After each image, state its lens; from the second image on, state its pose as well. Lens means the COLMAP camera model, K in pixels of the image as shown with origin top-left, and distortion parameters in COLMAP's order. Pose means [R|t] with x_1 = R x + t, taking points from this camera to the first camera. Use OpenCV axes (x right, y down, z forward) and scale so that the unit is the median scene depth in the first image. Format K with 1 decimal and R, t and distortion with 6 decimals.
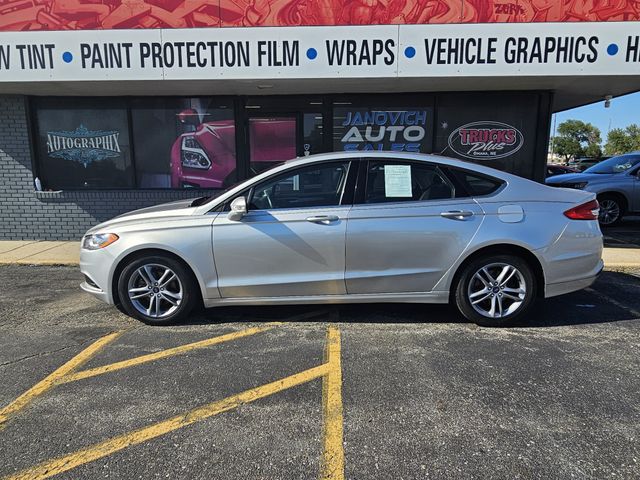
lens RADIAL K [[411.9, 0, 311.3], [0, 411.9, 240.9], [0, 0, 1]] dist [0.010112, -0.009110]
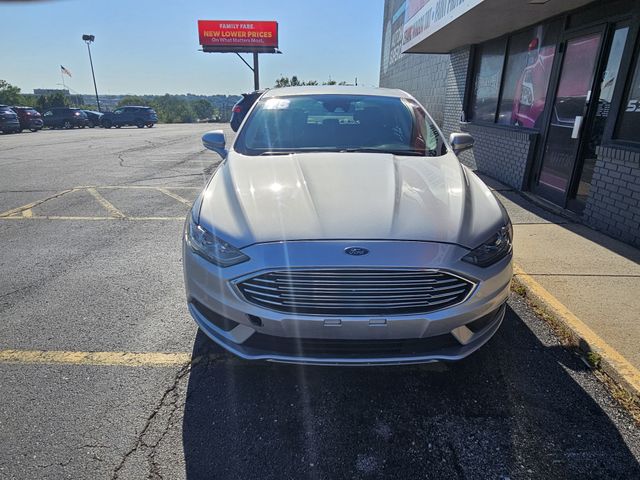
lens RADIAL K [[411.9, 0, 316.5], [0, 411.9, 236.3], [0, 0, 1]] dist [0.010112, -0.009110]
pose [[0.021835, 0.316062, -0.948487, 0.890884], [-0.194364, 0.931954, 0.306078, -0.121951], [0.980687, 0.177668, 0.081780, 0.664111]]
